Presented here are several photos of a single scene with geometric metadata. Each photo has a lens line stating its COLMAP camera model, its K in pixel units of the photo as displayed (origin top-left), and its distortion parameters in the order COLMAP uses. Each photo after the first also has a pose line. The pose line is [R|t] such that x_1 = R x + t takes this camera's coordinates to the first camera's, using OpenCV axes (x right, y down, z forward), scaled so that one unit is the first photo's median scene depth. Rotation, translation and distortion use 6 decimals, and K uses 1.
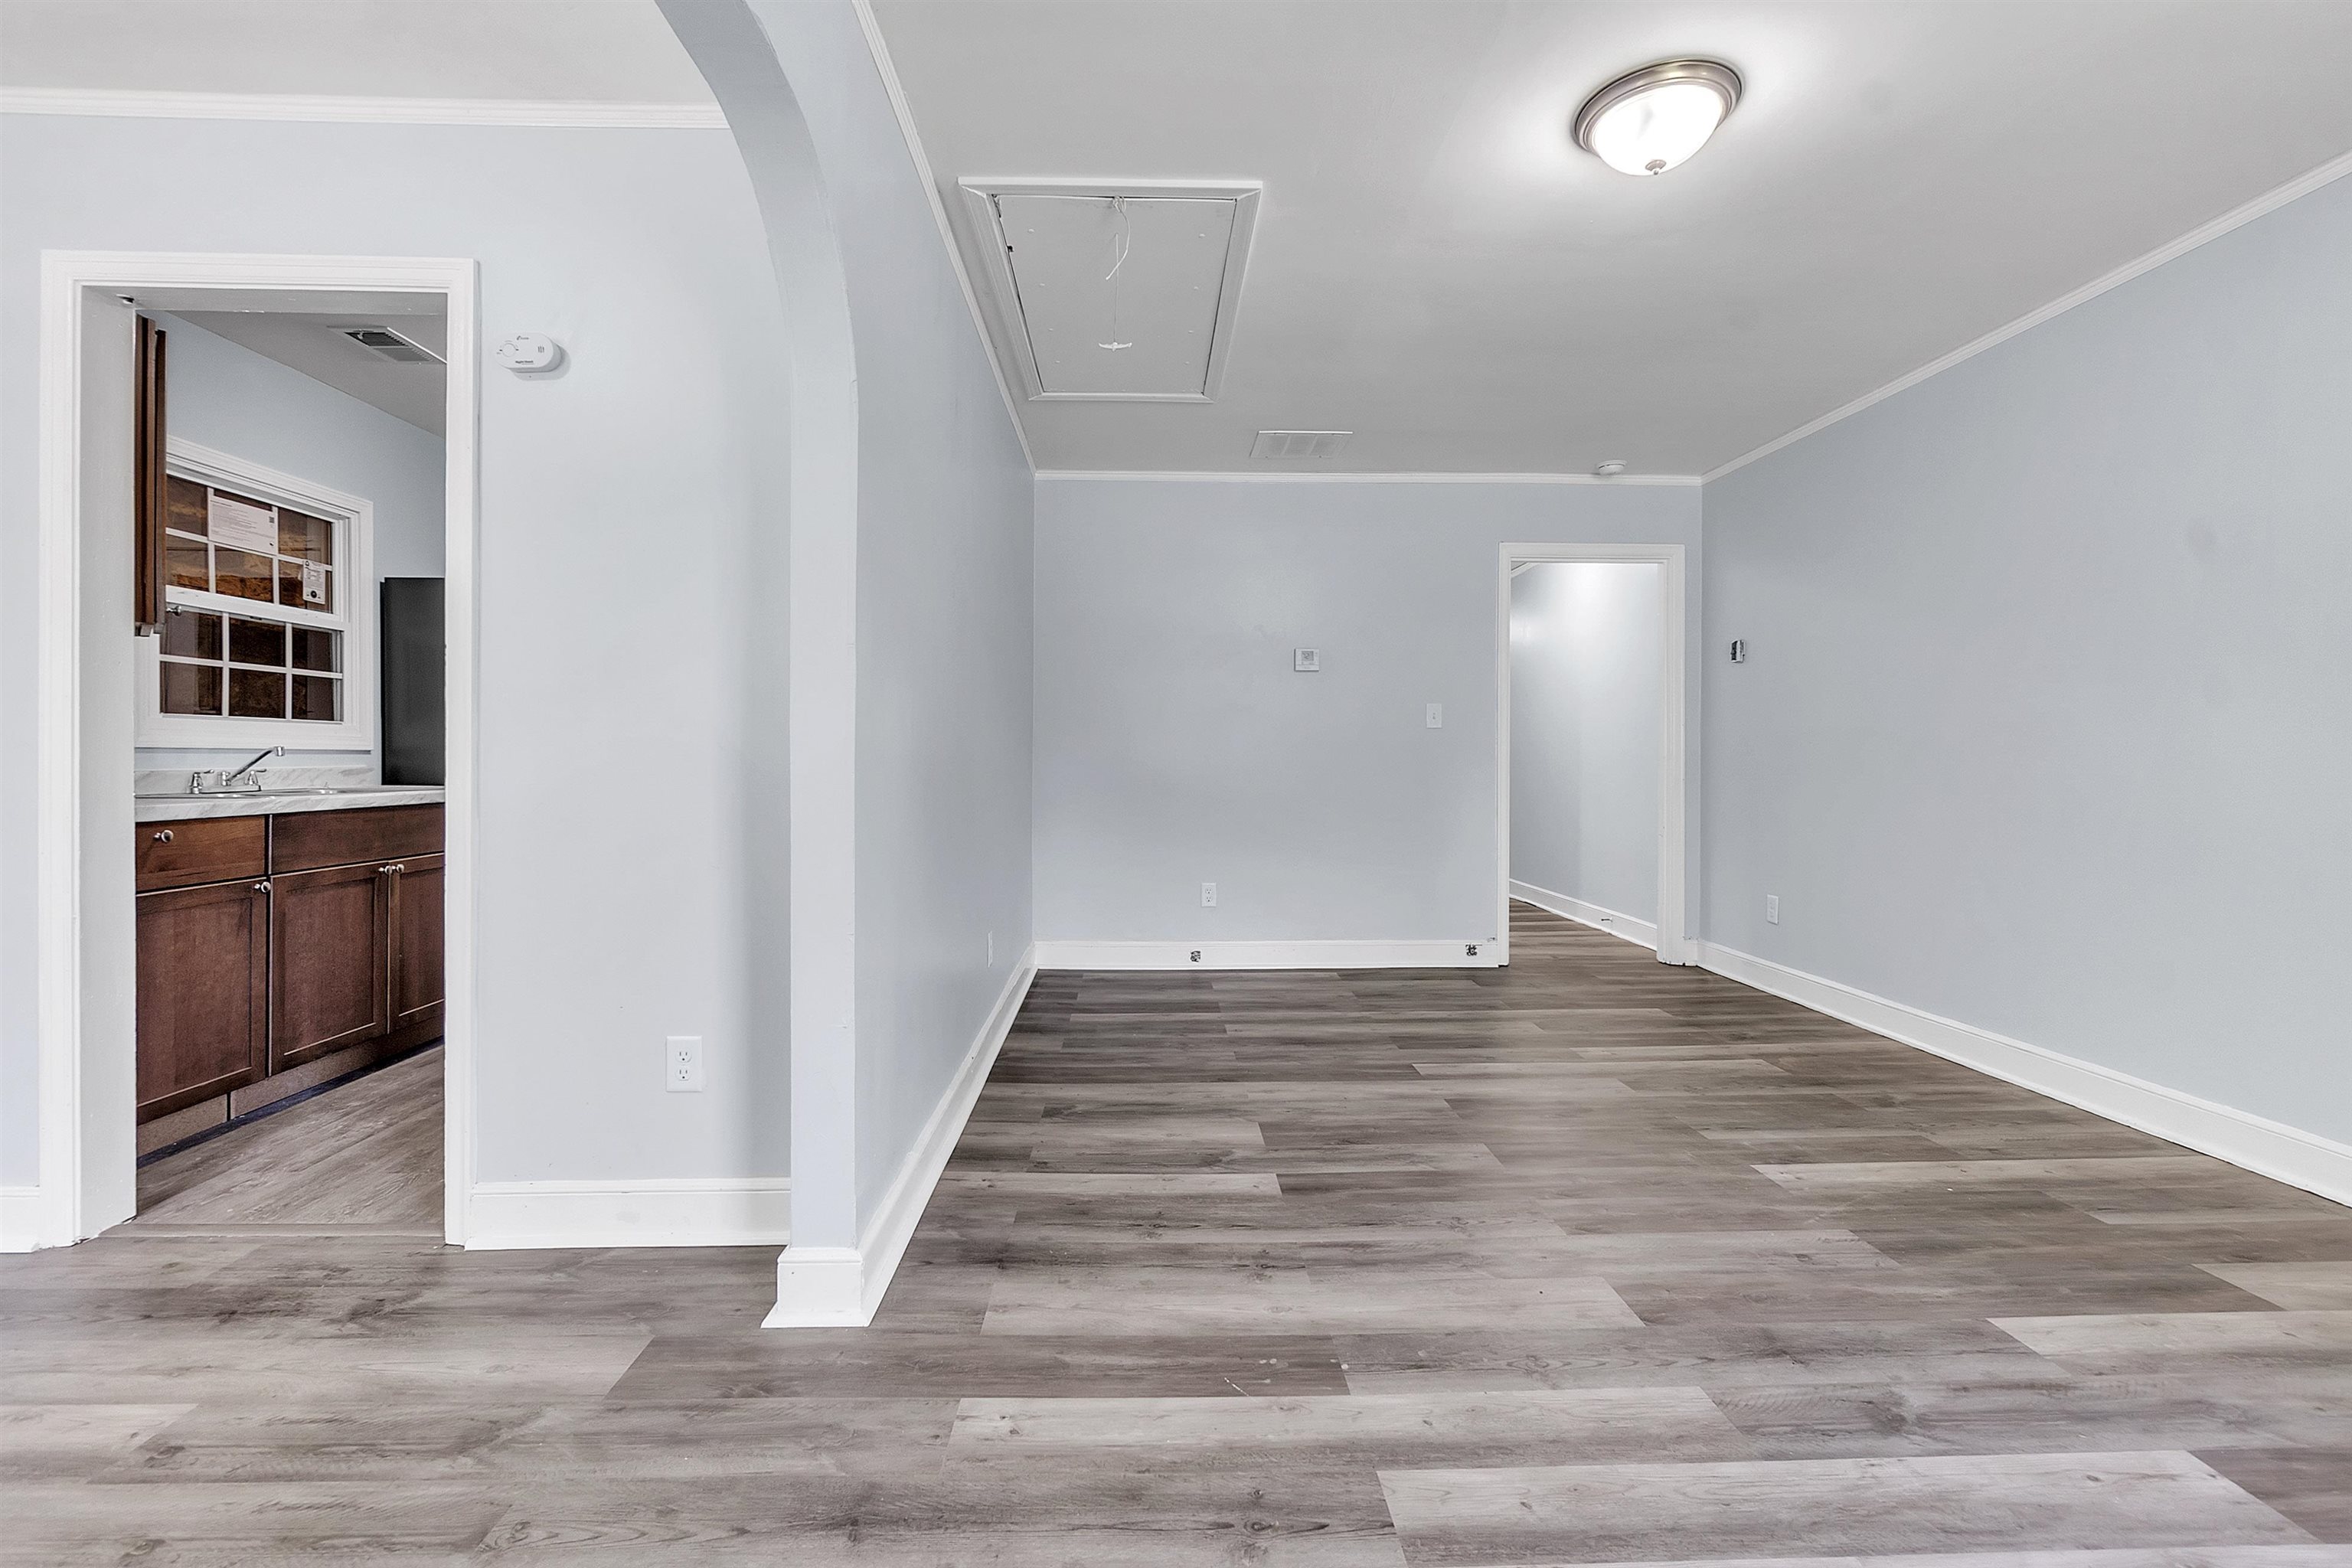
lens RADIAL K [[1019.6, 0, 1163.1], [0, 1019.6, 763.3], [0, 0, 1]] dist [-0.010486, 0.002514]
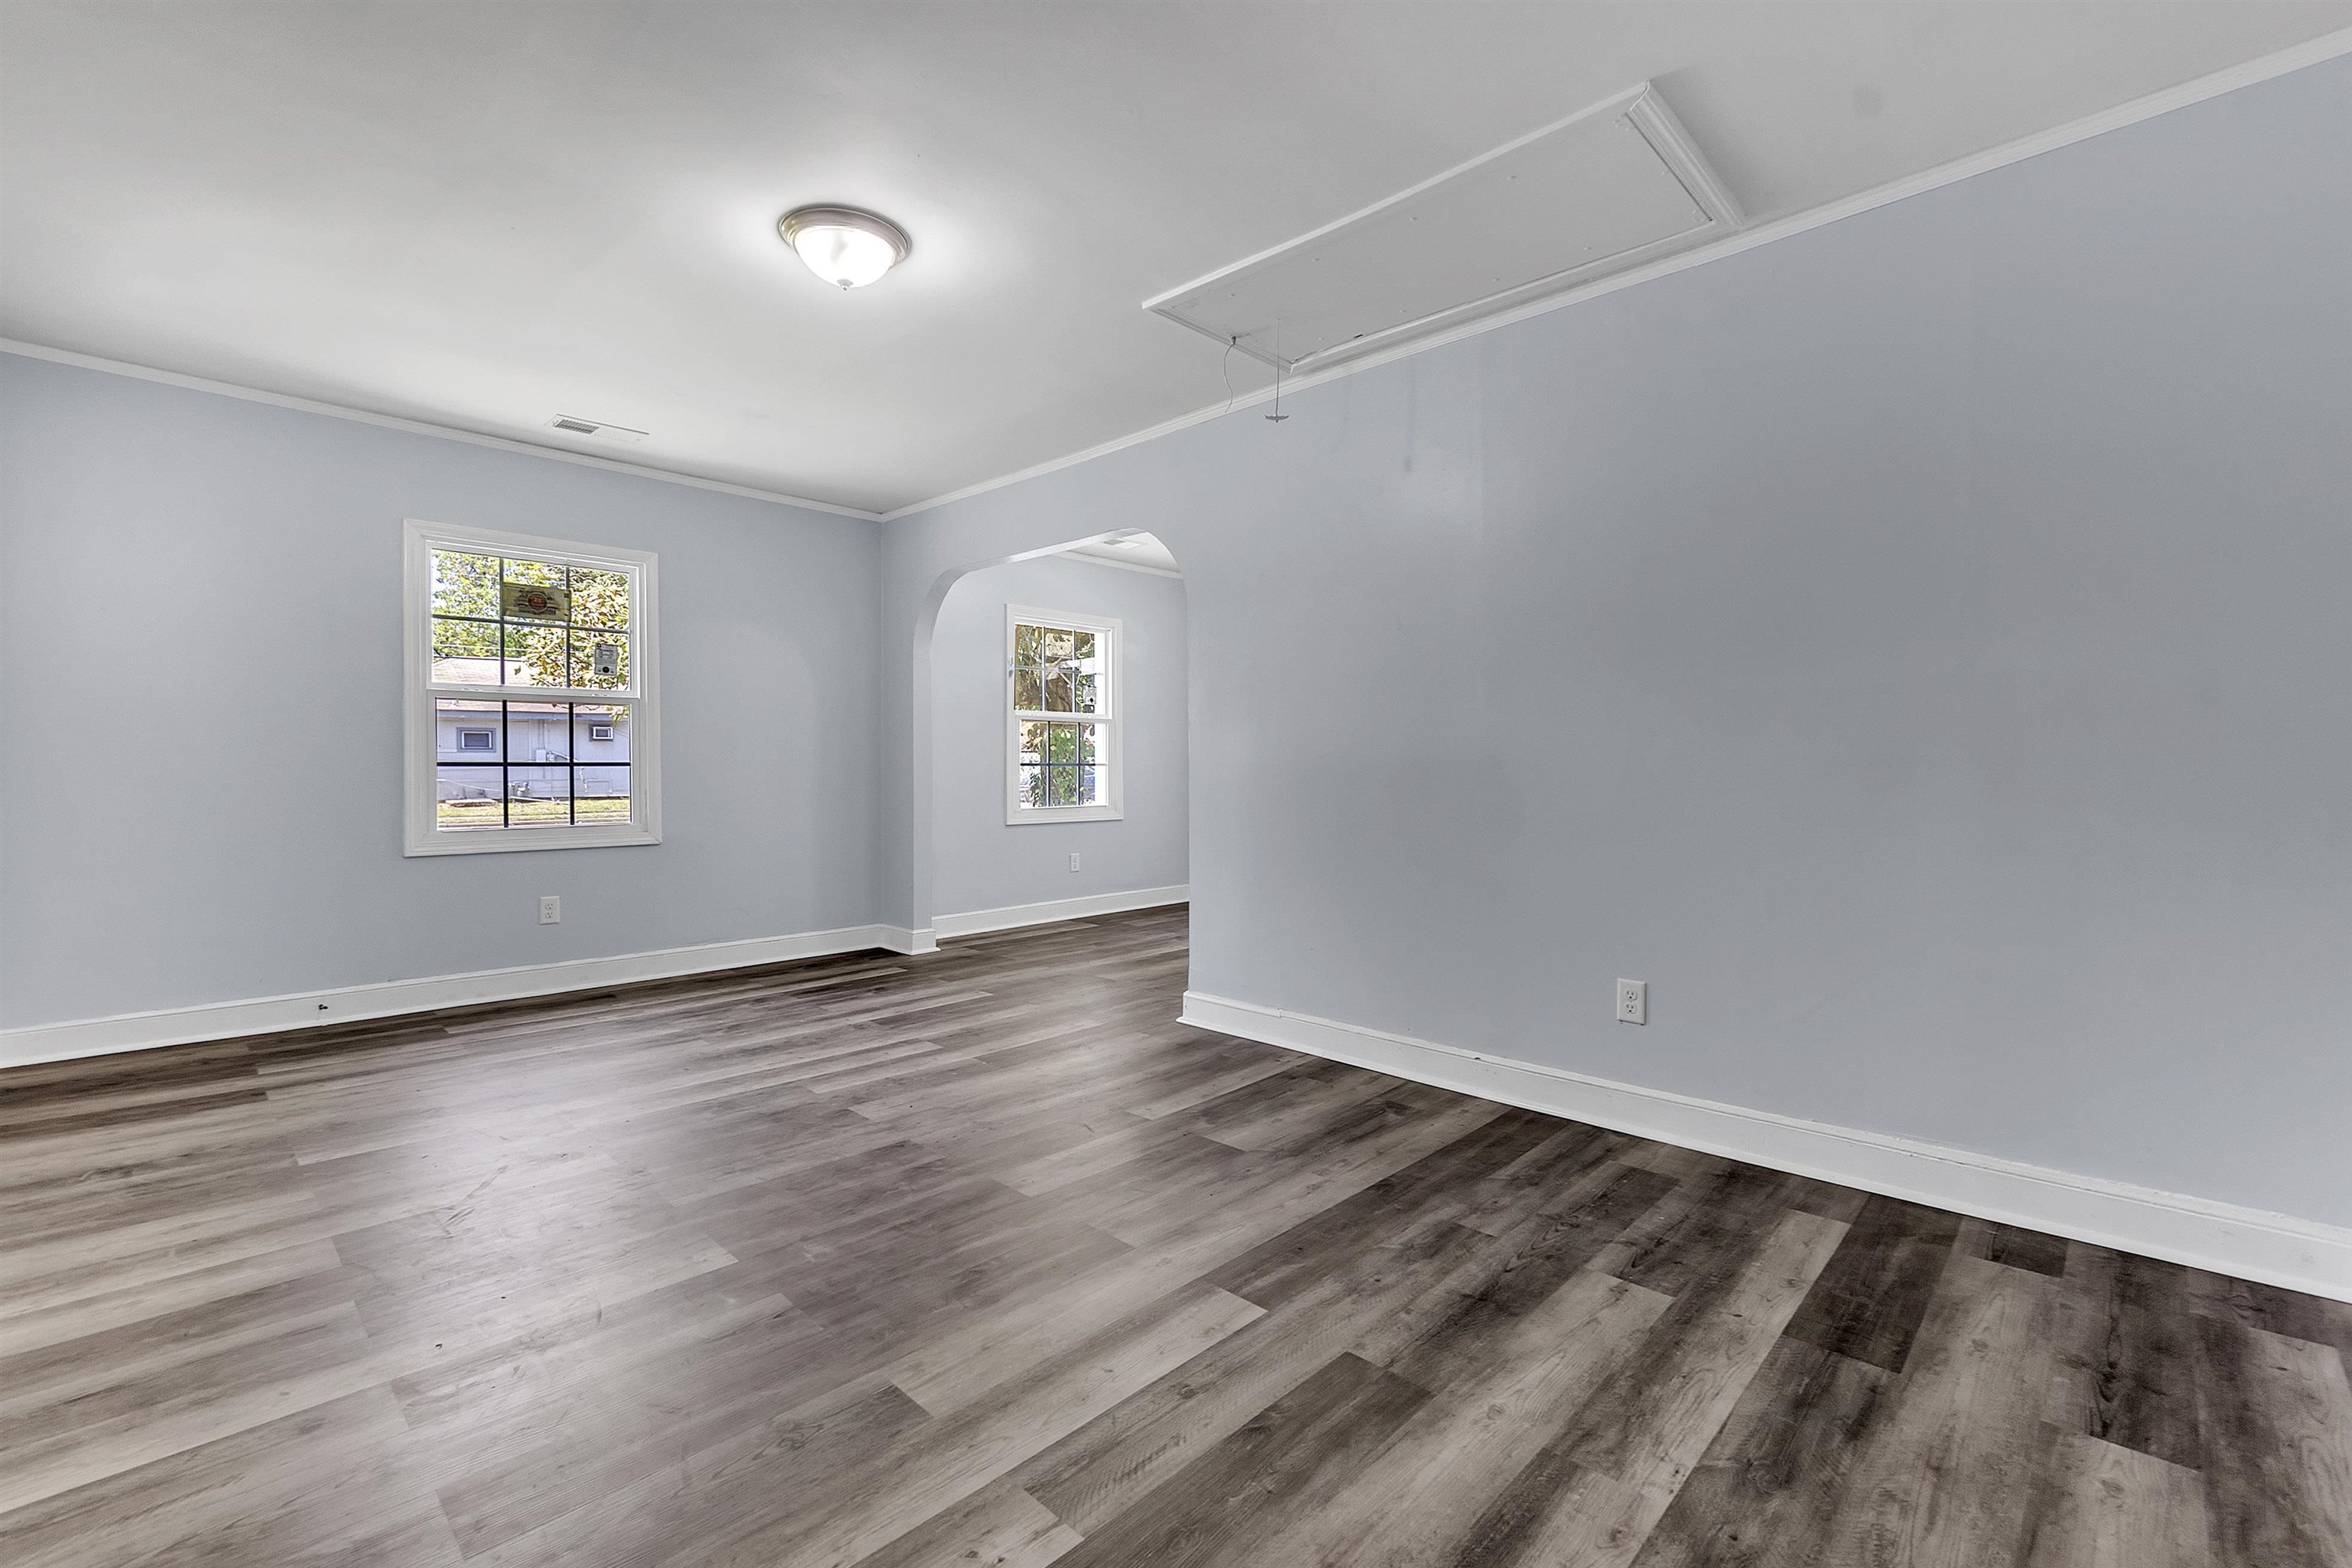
lens RADIAL K [[1016.8, 0, 1175.9], [0, 1016.8, 776.1], [0, 0, 1]] dist [-0.009774, 0.000860]
pose [[-0.706577, 0.004609, -0.707621, 1.118180], [-0.006540, 0.999894, 0.013042, -0.007970], [0.707606, 0.013843, -0.706472, 2.245471]]
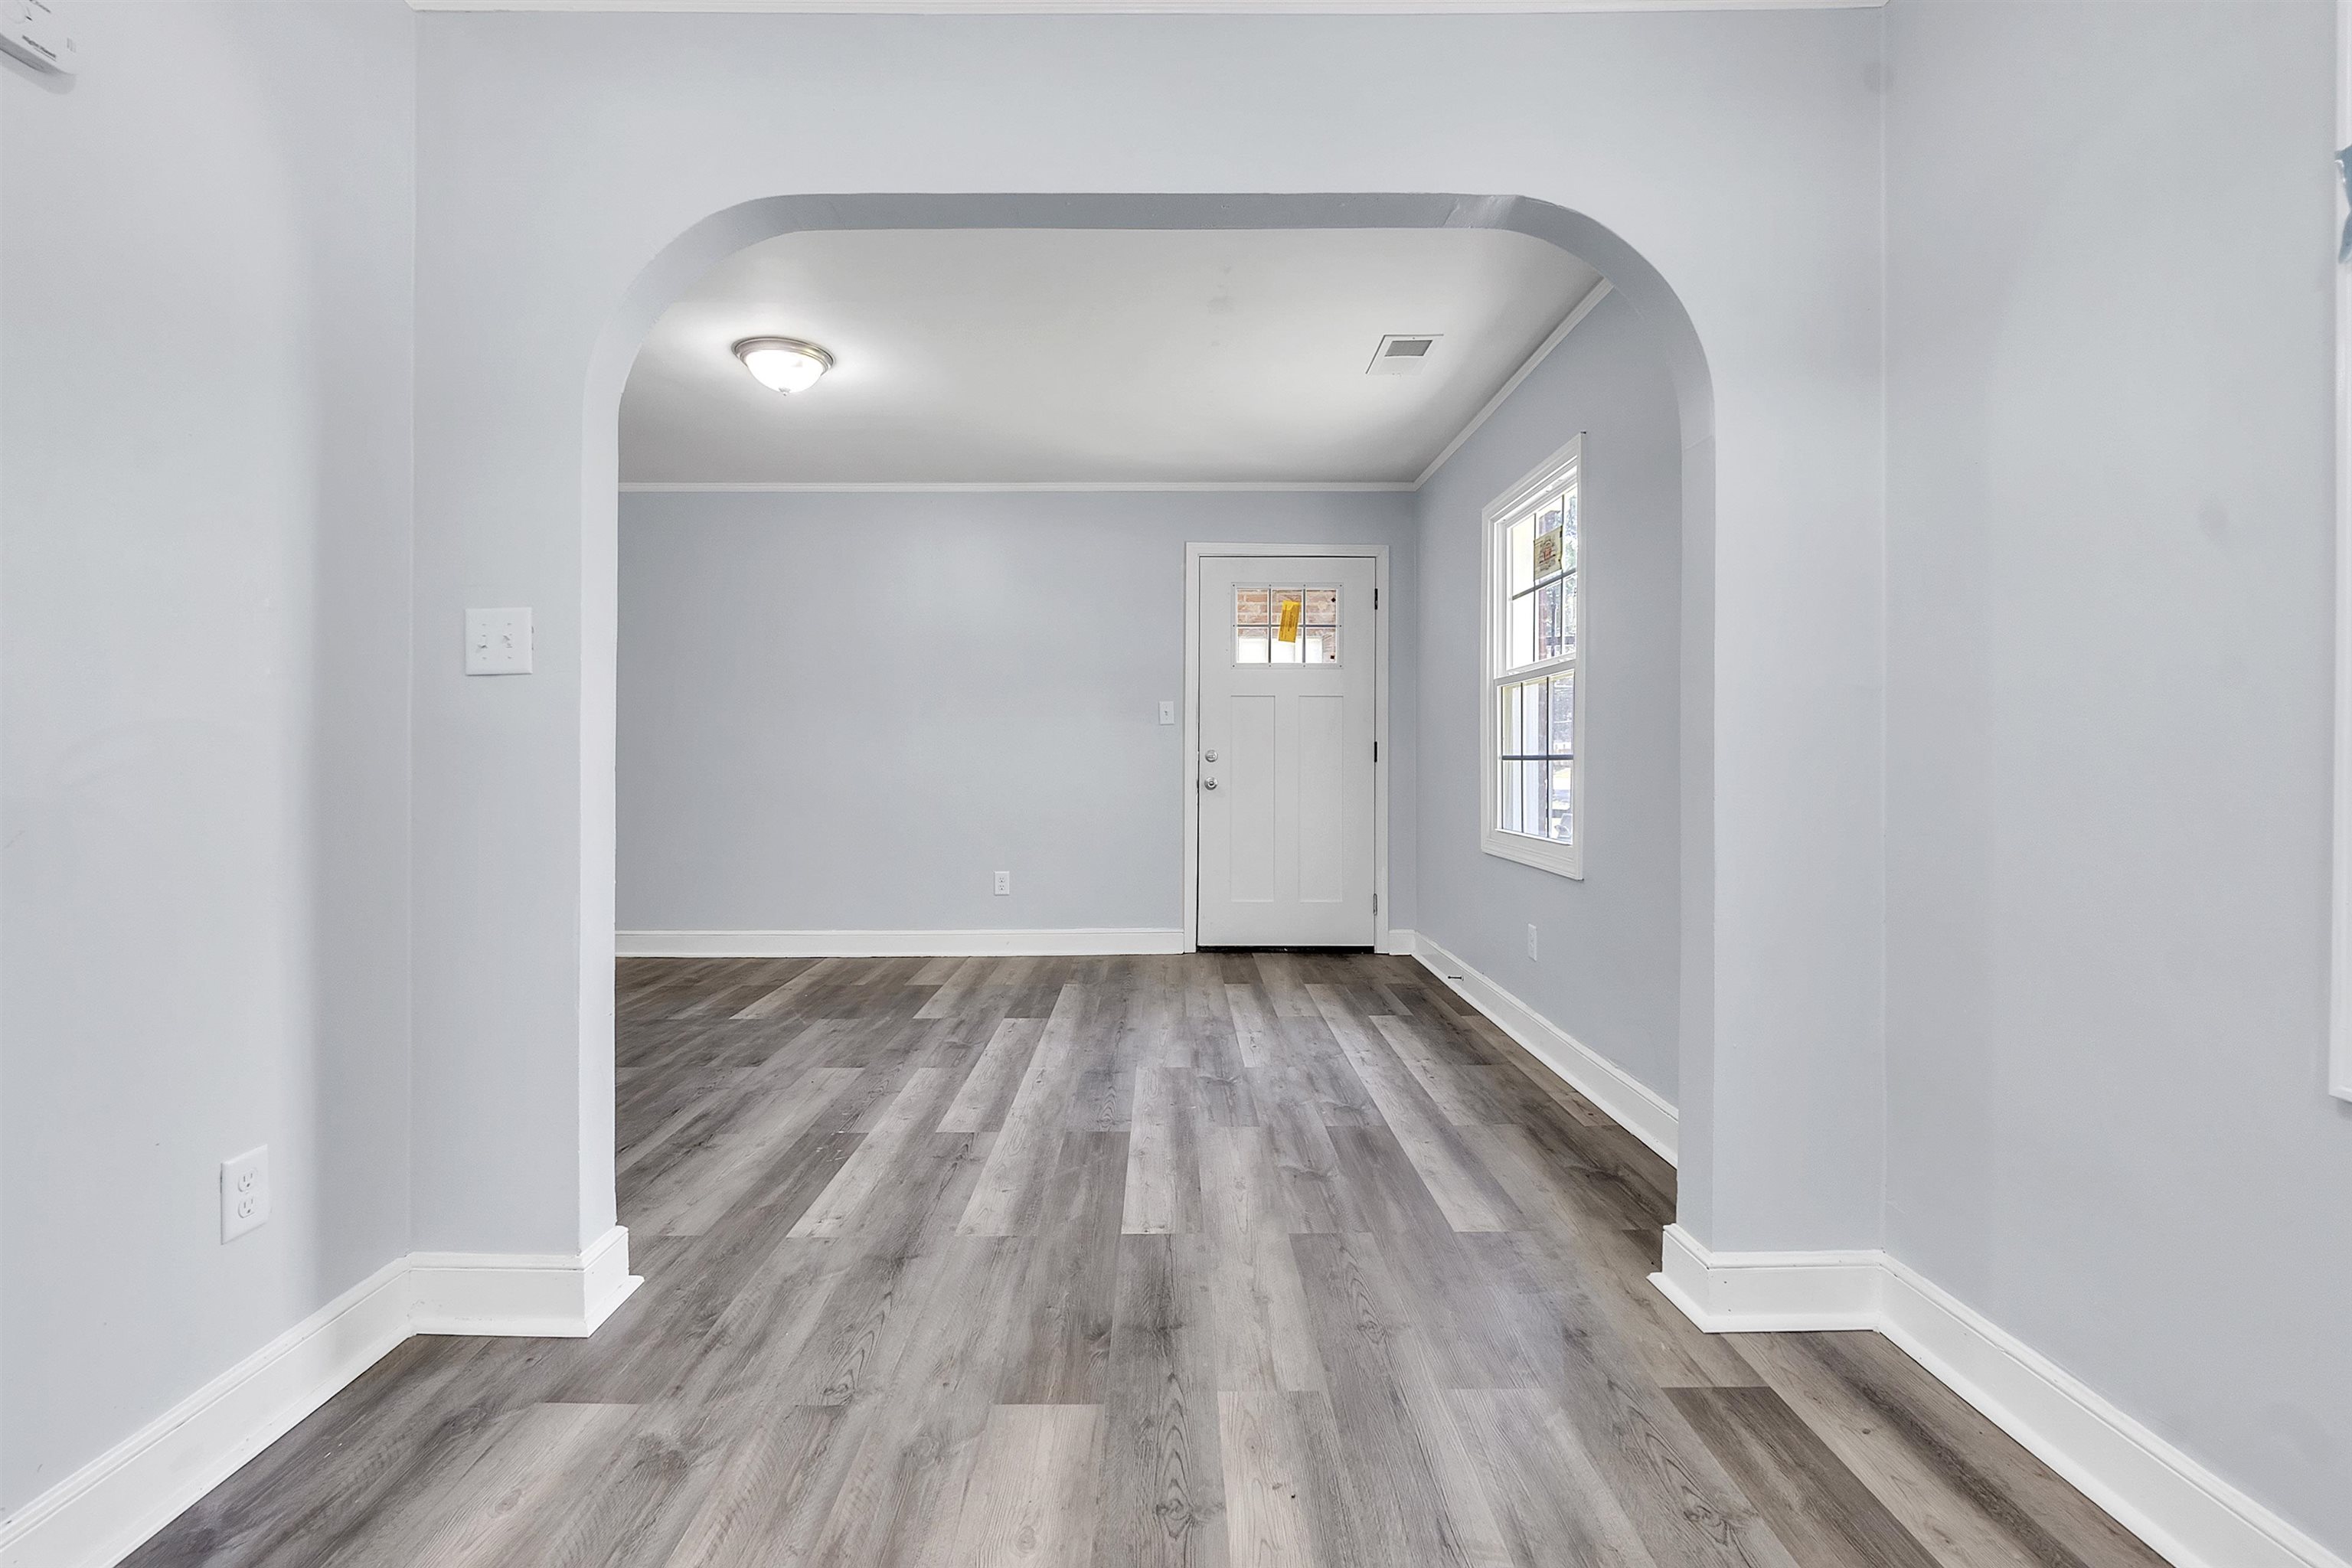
lens RADIAL K [[1036.7, 0, 1174.3], [0, 1036.7, 749.7], [0, 0, 1]] dist [-0.001701, 0.000272]
pose [[0.015958, 0.006346, 0.999853, -1.215969], [-0.002009, 0.999978, -0.006315, -0.003479], [-0.999871, -0.001908, 0.015971, 0.369930]]
